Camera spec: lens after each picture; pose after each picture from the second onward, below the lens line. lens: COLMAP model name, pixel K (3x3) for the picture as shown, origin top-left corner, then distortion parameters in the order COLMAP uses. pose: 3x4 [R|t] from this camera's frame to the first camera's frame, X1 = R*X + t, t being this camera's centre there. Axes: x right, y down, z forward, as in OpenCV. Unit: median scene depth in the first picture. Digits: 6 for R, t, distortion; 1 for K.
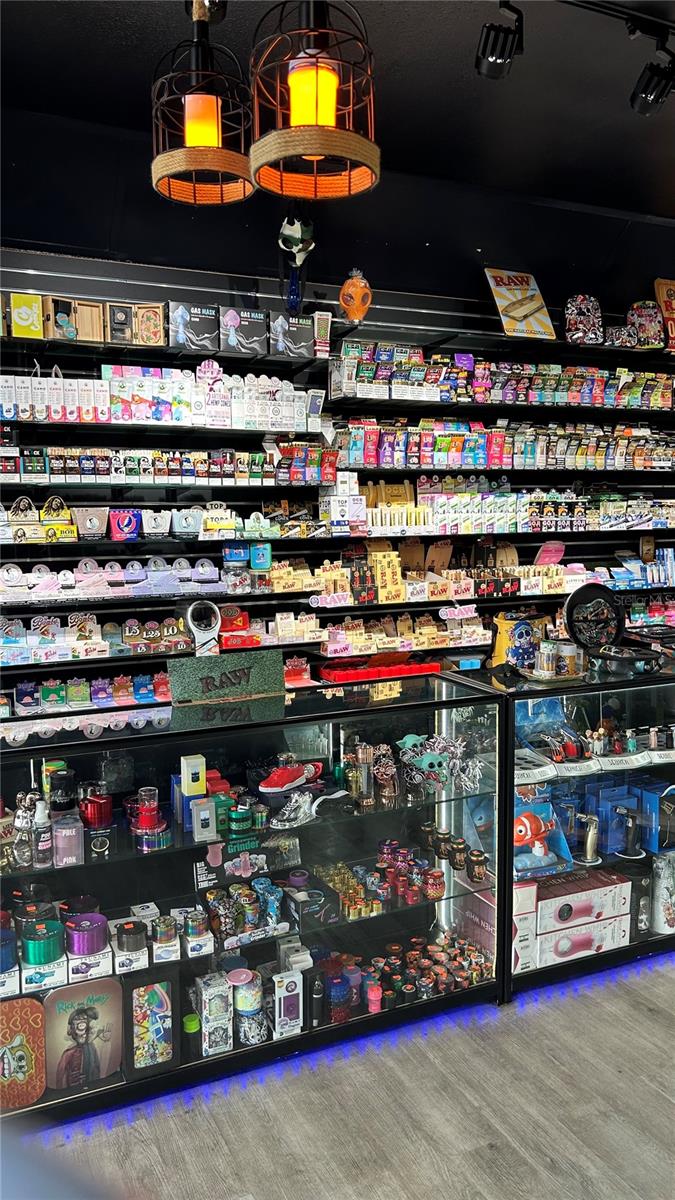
lens RADIAL K [[904.6, 0, 342.1], [0, 904.6, 601.8], [0, 0, 1]] dist [0.053024, -0.064425]
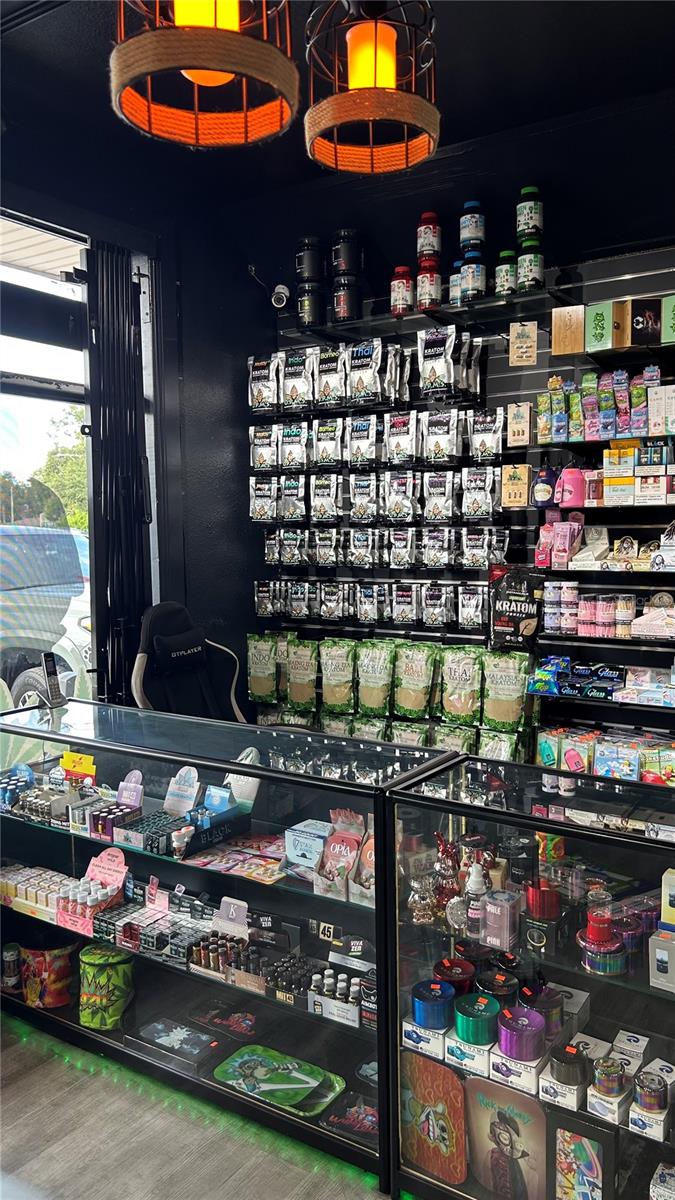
lens RADIAL K [[904.6, 0, 348.2], [0, 904.6, 601.0], [0, 0, 1]] dist [0.053024, -0.064425]
pose [[0.522715, 0.076662, -0.849054, 0.200172], [-0.084020, 0.995732, 0.038180, -0.037734], [0.848357, 0.051380, 0.526925, 0.227354]]
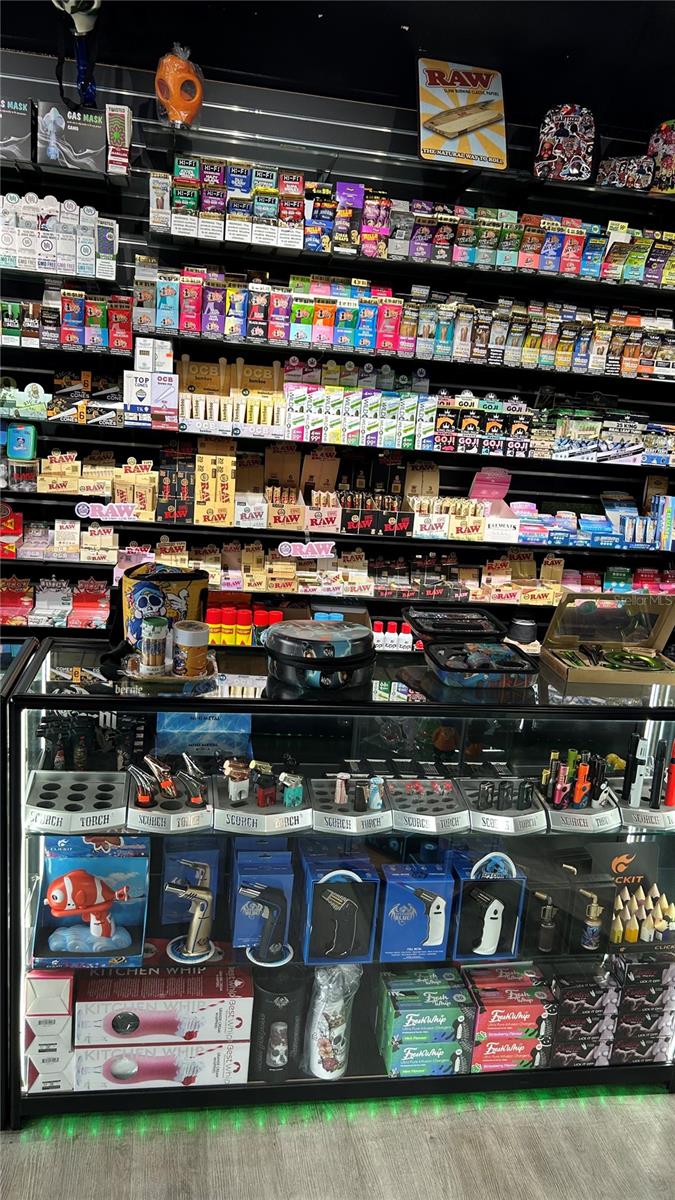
lens RADIAL K [[904.6, 0, 352.5], [0, 904.6, 606.1], [0, 0, 1]] dist [0.053024, -0.064425]
pose [[0.959476, 0.147821, -0.239905, 0.387644], [-0.118552, 0.984104, 0.132232, -0.049706], [0.255638, -0.098433, 0.961749, 0.322715]]
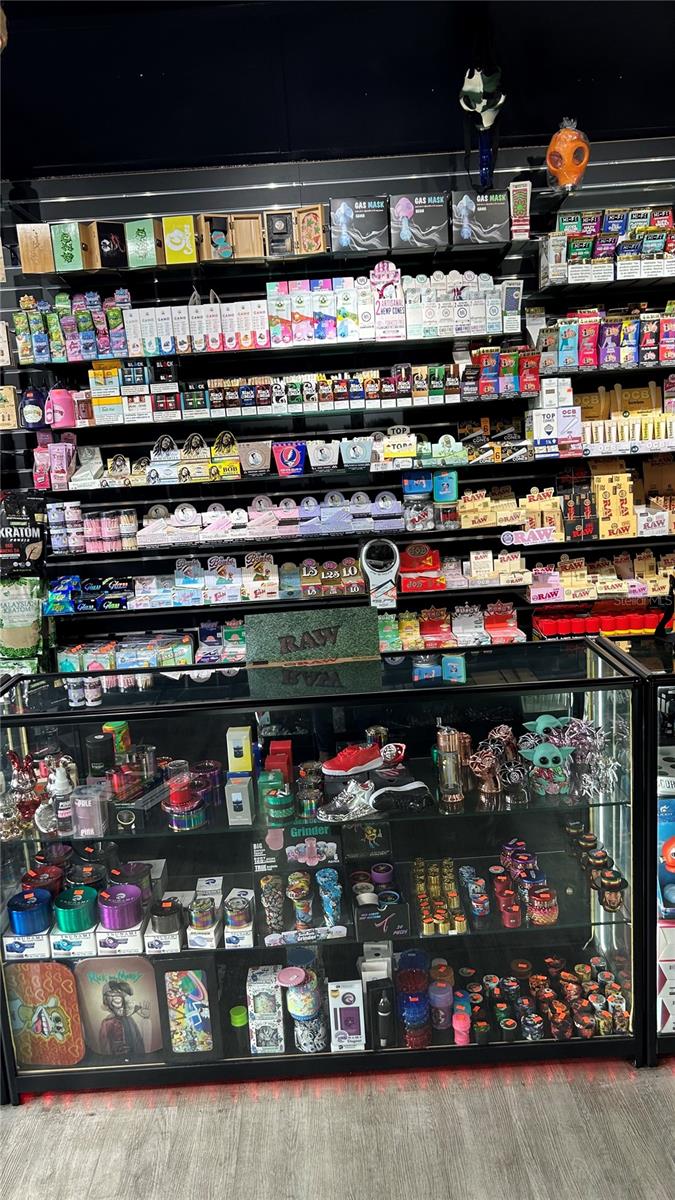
lens RADIAL K [[904.6, 0, 329.5], [0, 904.6, 606.0], [0, 0, 1]] dist [0.053024, -0.064425]
pose [[0.905101, 0.029606, -0.424164, 0.183746], [0.012603, 0.995267, 0.096360, -0.021643], [0.425009, -0.092561, 0.900444, 0.158247]]
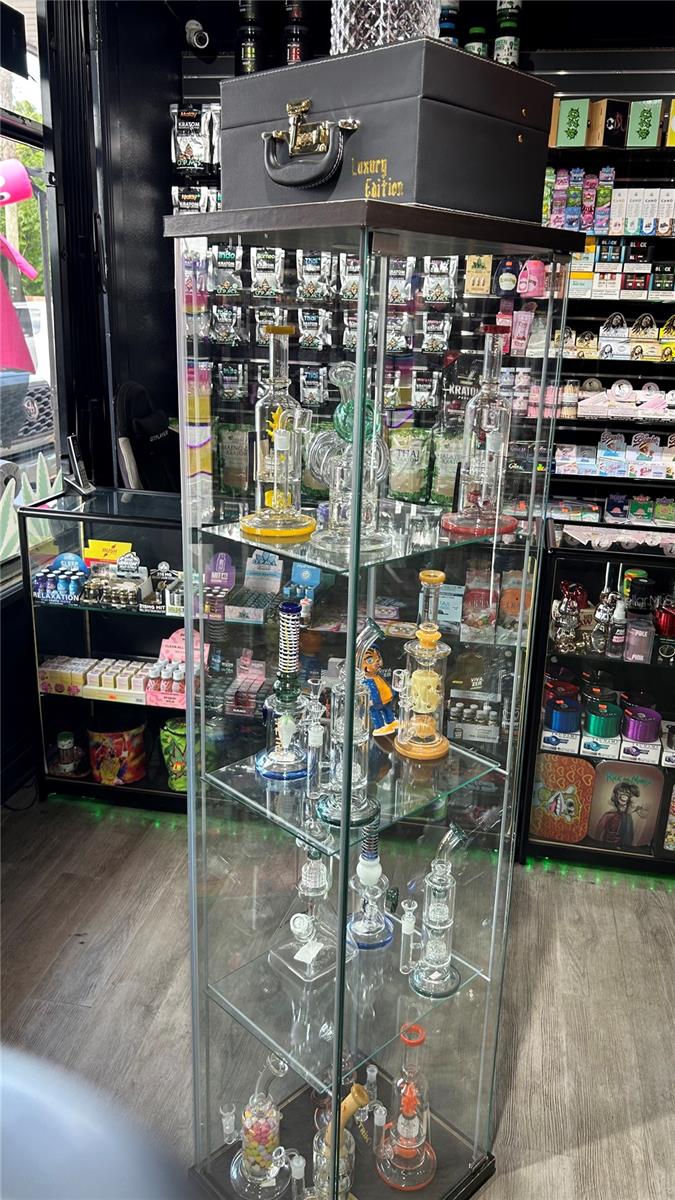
lens RADIAL K [[904.6, 0, 349.5], [0, 904.6, 588.2], [0, 0, 1]] dist [0.053024, -0.064425]
pose [[0.810096, 0.207292, -0.548430, 0.005467], [-0.101849, 0.970944, 0.216550, -0.003180], [0.577384, -0.119569, 0.807670, -0.056151]]
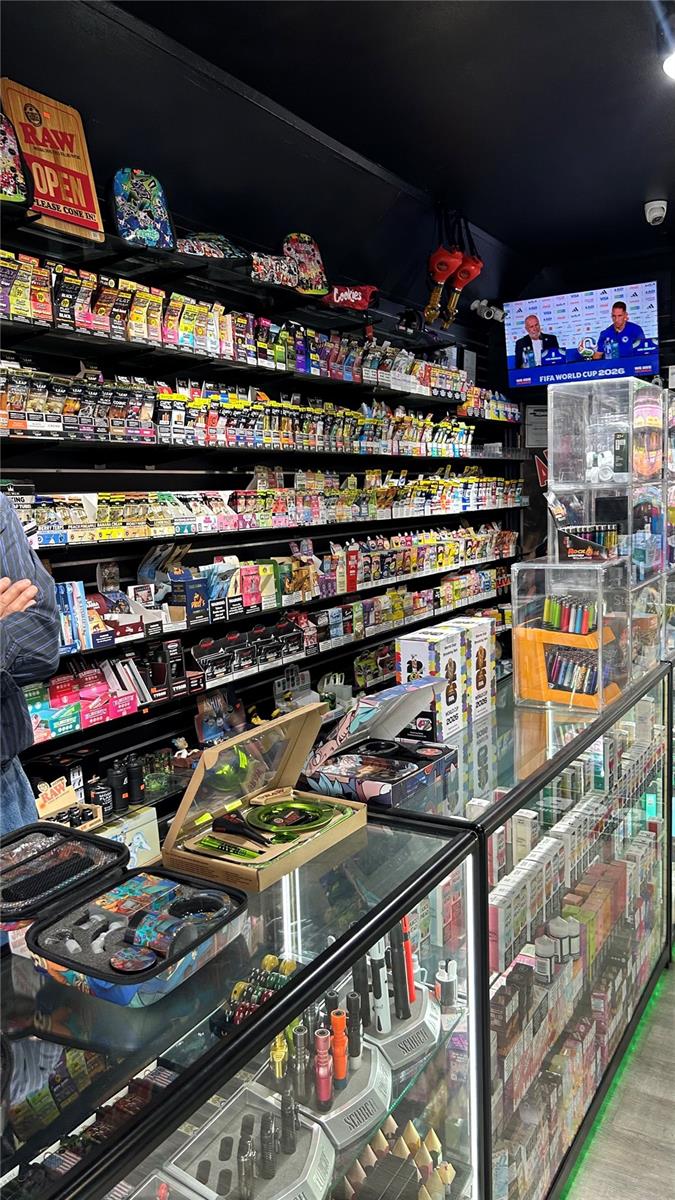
lens RADIAL K [[904.6, 0, 333.8], [0, 904.6, 599.2], [0, 0, 1]] dist [0.053024, -0.064425]
pose [[0.830800, -0.082990, 0.550349, 0.235483], [0.083044, 0.996236, 0.024866, -0.061743], [-0.550341, 0.025044, 0.834565, 0.575766]]
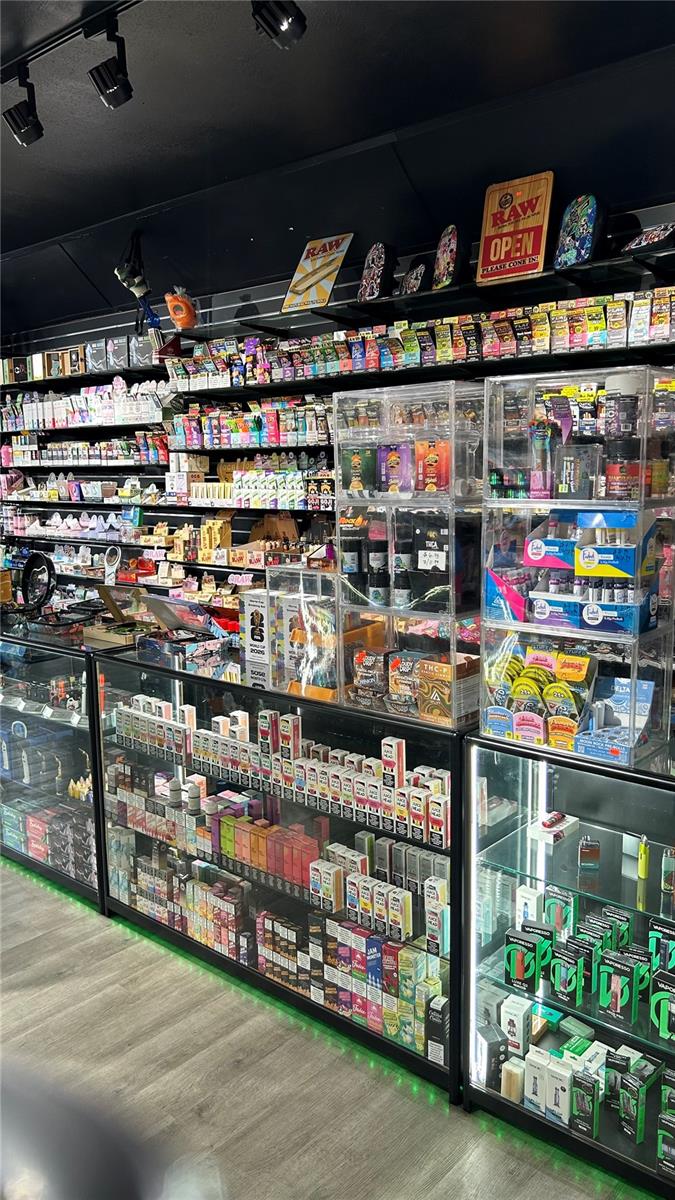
lens RADIAL K [[904.6, 0, 329.8], [0, 904.6, 603.5], [0, 0, 1]] dist [0.053024, -0.064425]
pose [[0.396027, 0.143283, -0.906991, 1.301429], [-0.084110, 0.989258, 0.119554, -0.111040], [0.914379, 0.028941, 0.403824, 0.728049]]
